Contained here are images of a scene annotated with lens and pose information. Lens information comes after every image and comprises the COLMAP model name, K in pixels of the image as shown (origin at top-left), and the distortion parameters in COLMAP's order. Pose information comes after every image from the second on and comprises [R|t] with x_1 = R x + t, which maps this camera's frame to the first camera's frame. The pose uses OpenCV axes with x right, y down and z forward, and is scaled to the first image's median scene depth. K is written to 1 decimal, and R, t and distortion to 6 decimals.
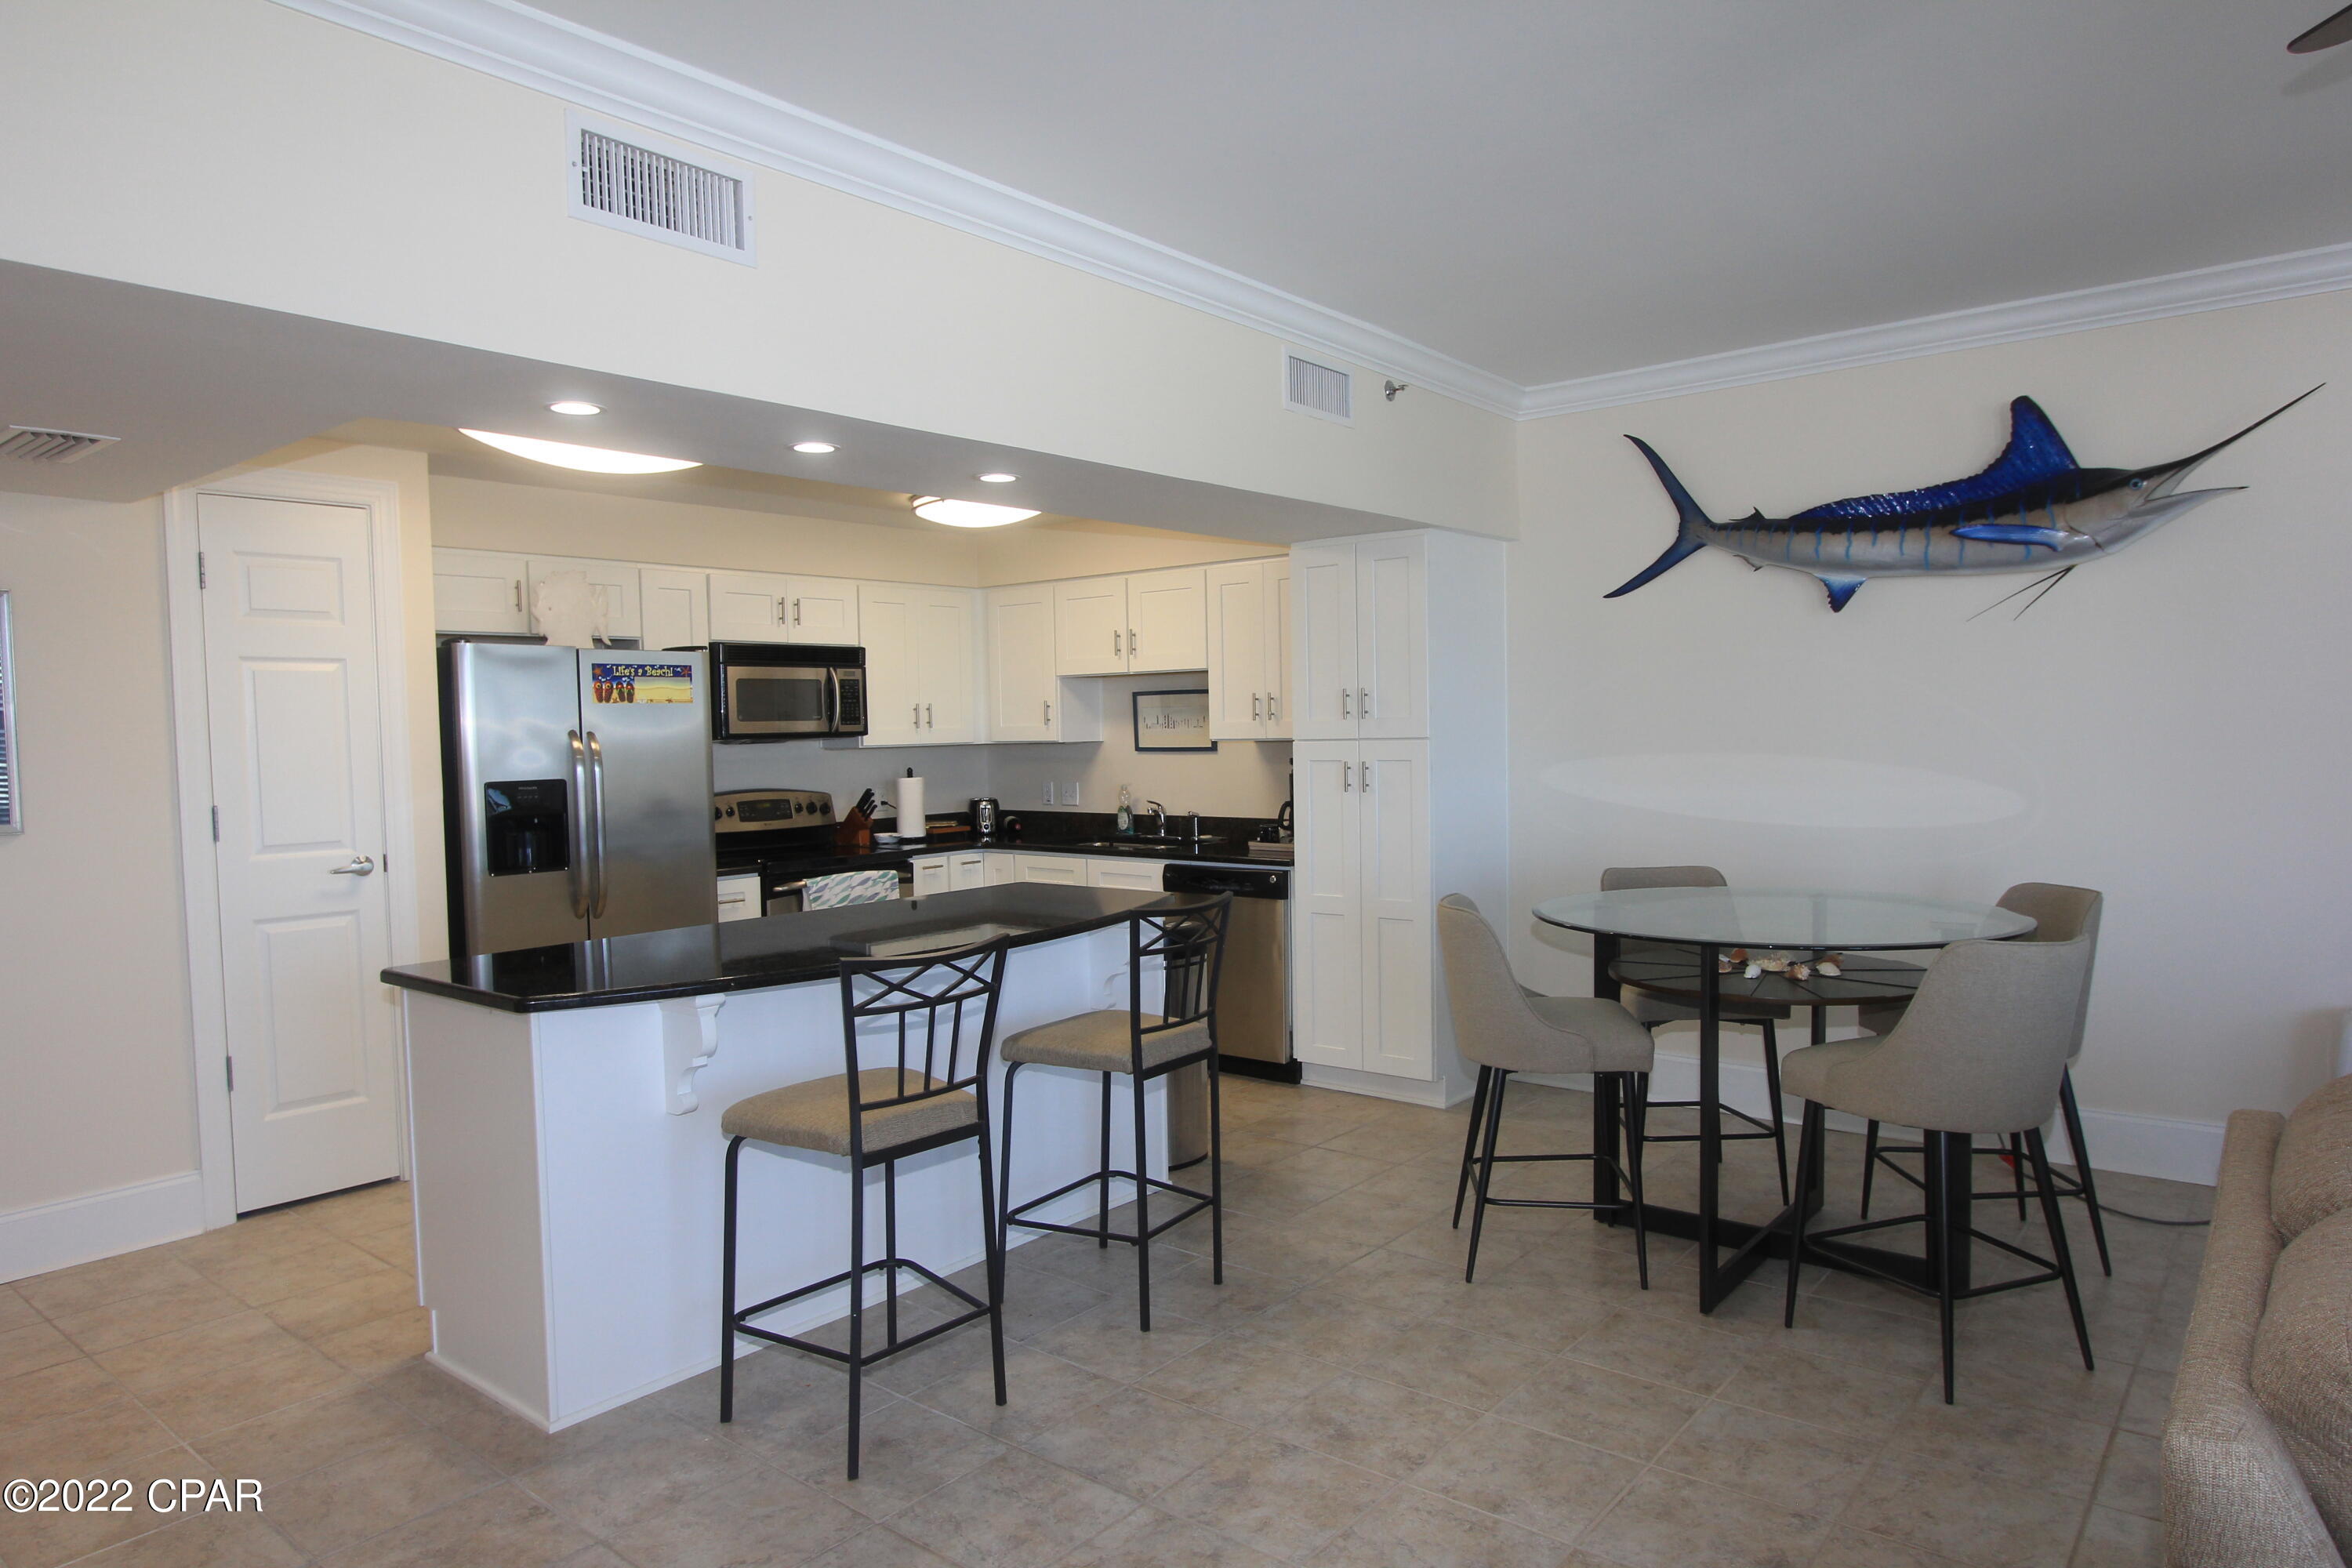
lens RADIAL K [[1443.9, 0, 1198.2], [0, 1443.9, 805.2], [0, 0, 1]] dist [-0.020575, 0.016120]
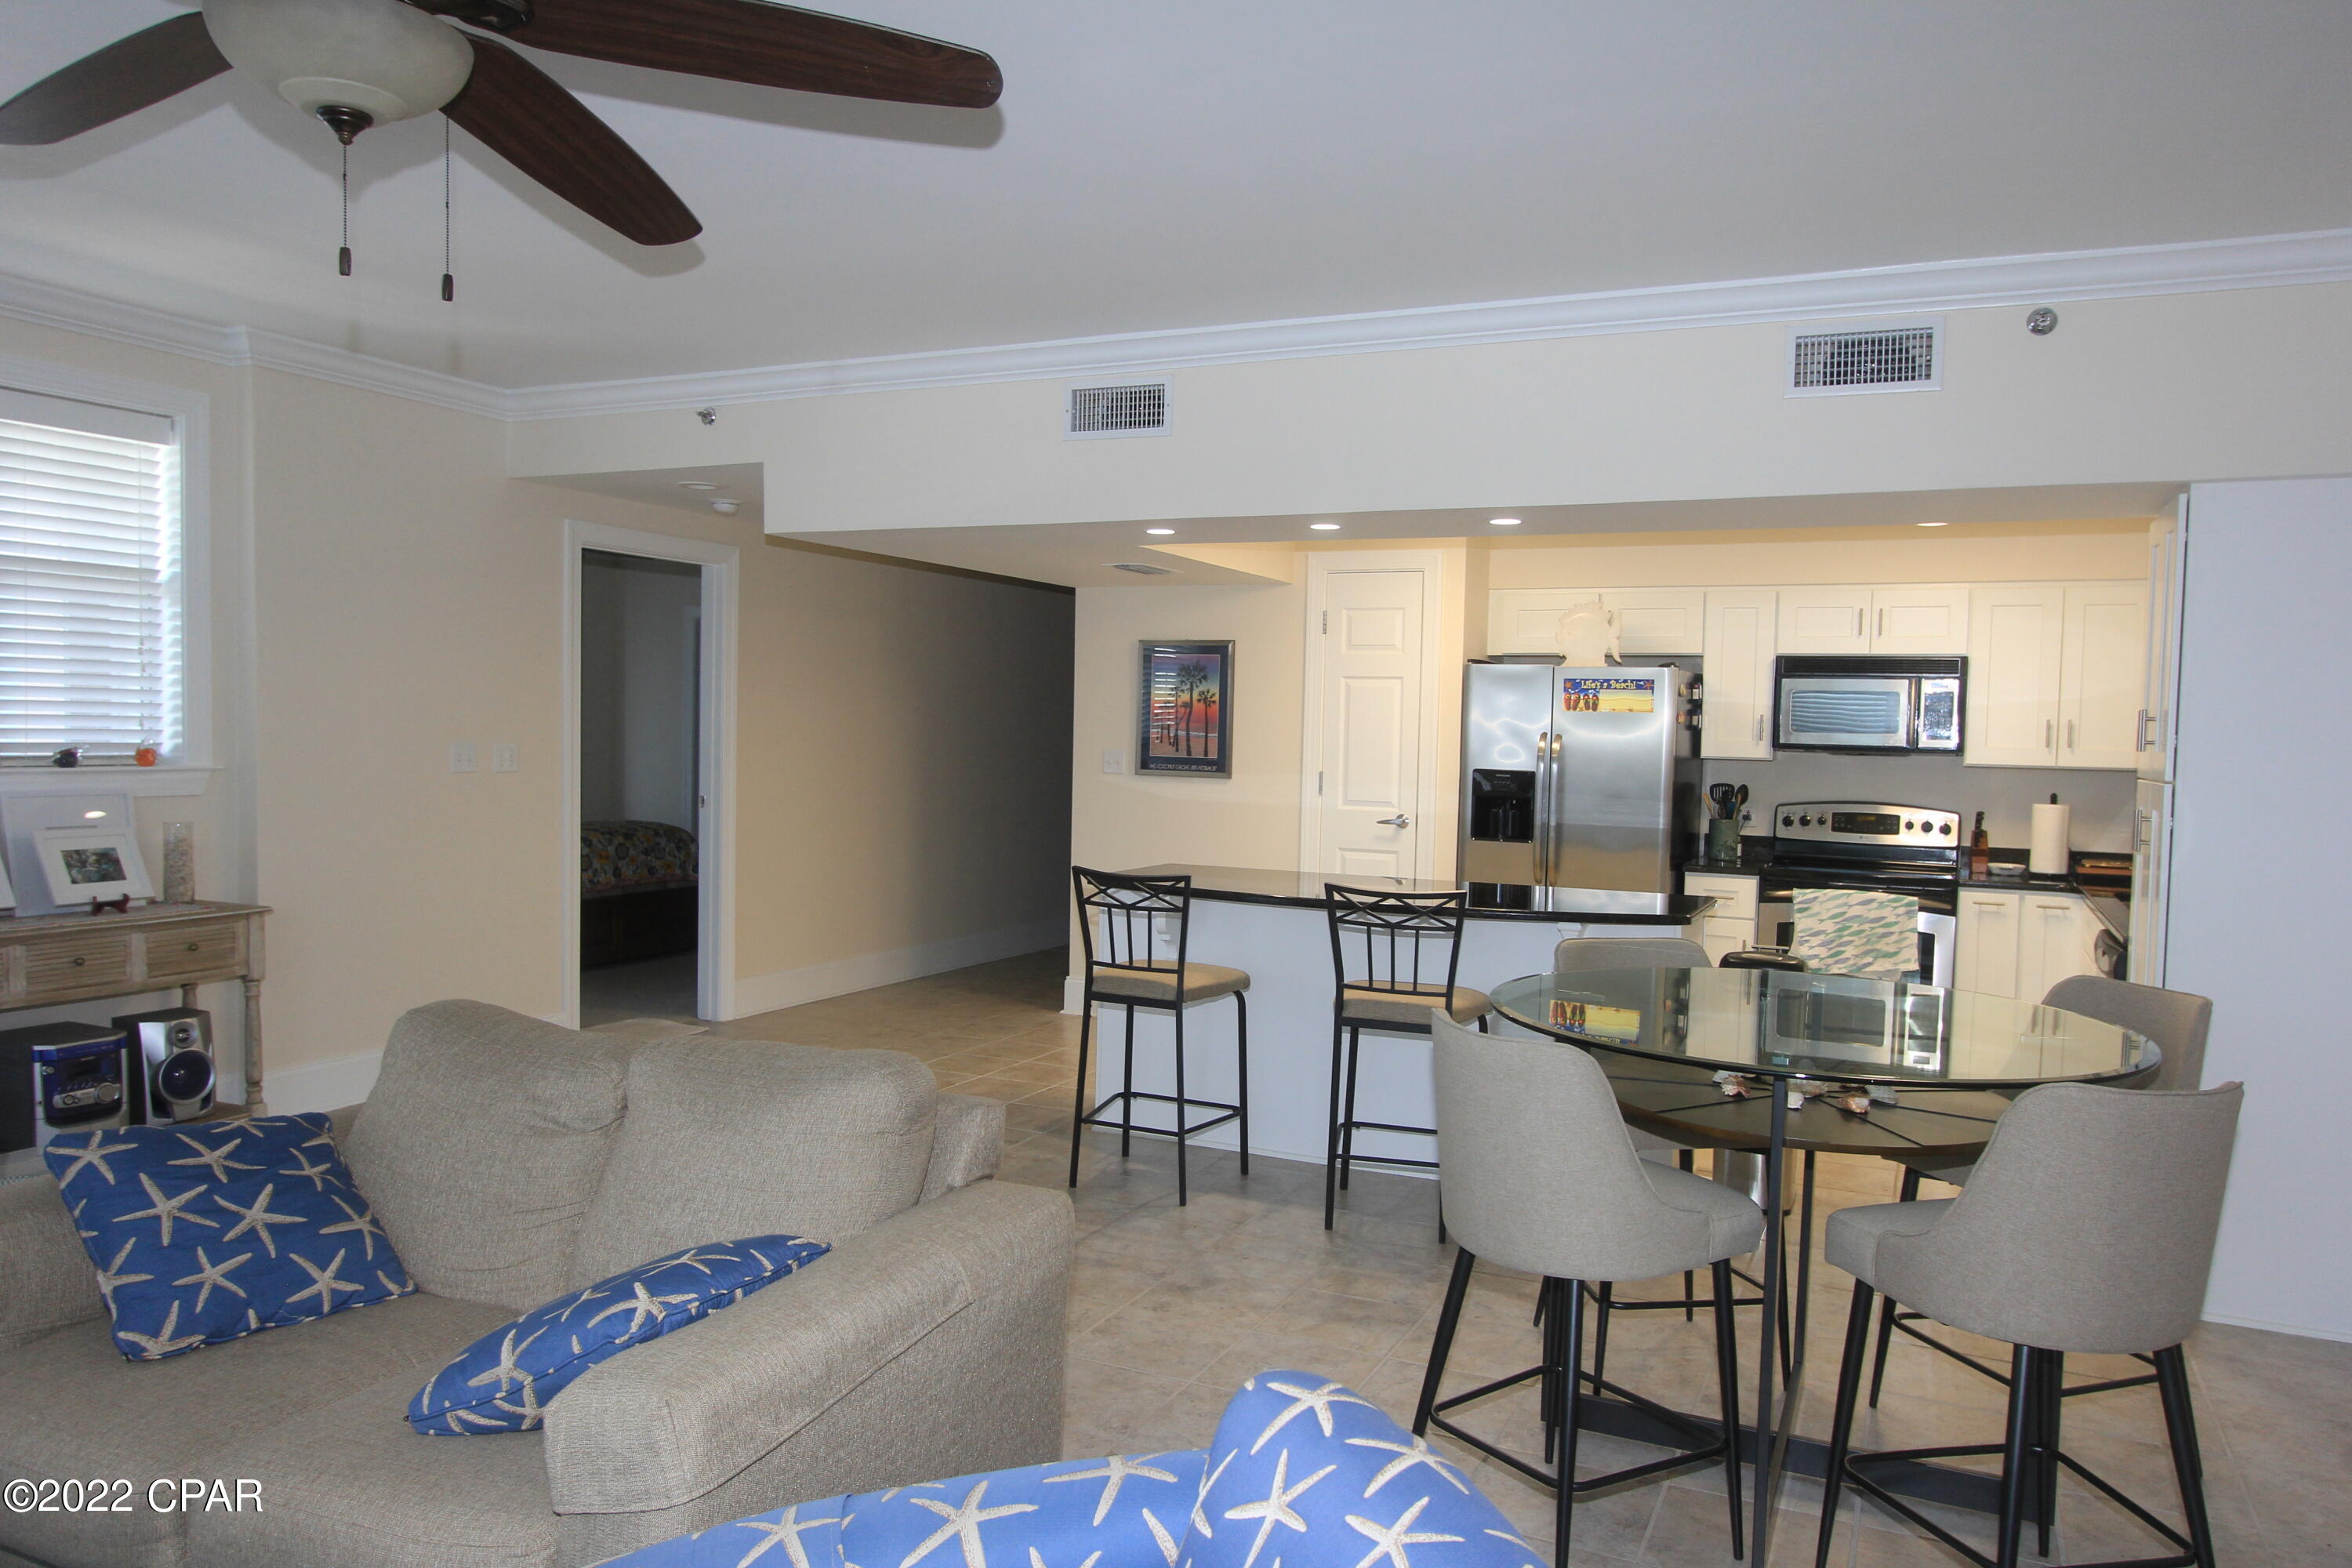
lens RADIAL K [[1631.2, 0, 1195.6], [0, 1631.2, 801.0], [0, 0, 1]] dist [-0.019282, 0.023600]
pose [[0.247921, 0.070819, -0.966188, 0.871054], [-0.082603, 0.995238, 0.051753, -0.041588], [0.965252, 0.066980, 0.252591, 0.360634]]
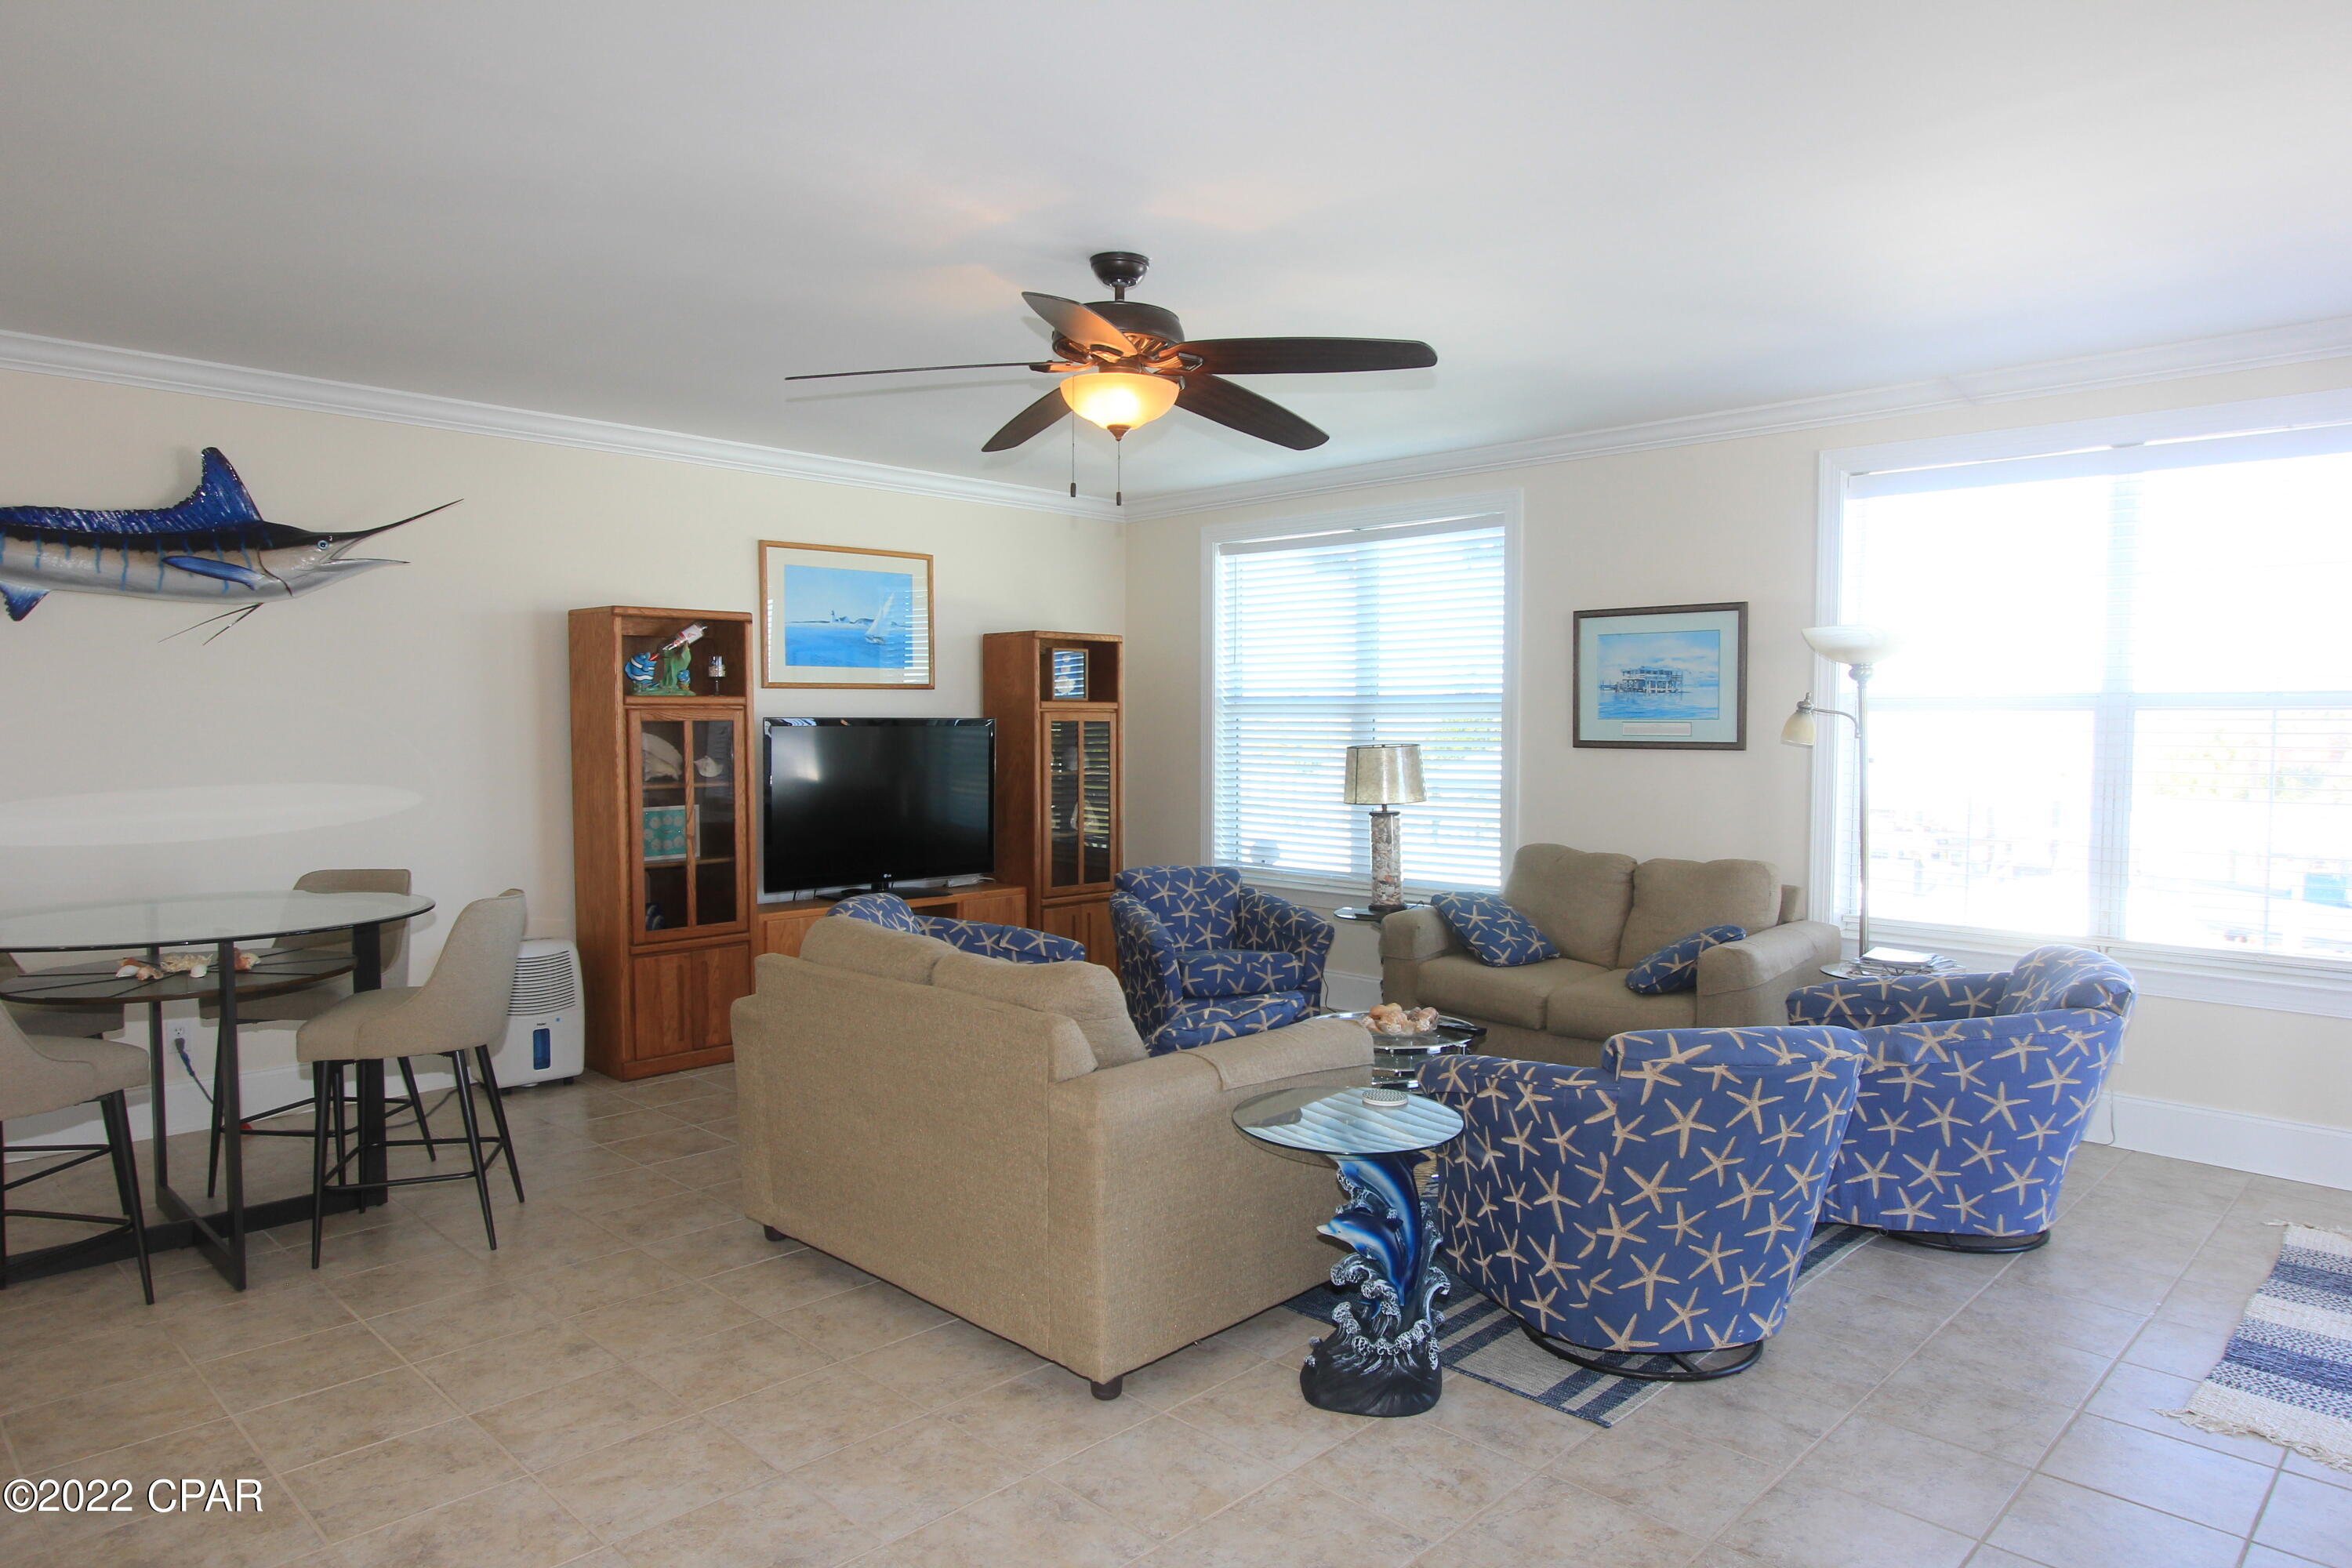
lens RADIAL K [[1443.9, 0, 1186.7], [0, 1443.9, 791.4], [0, 0, 1]] dist [-0.020575, 0.016120]
pose [[0.094212, -0.028050, 0.995157, -0.440278], [0.052024, 0.998376, 0.023215, -0.001474], [-0.994192, 0.049584, 0.095518, 0.131825]]
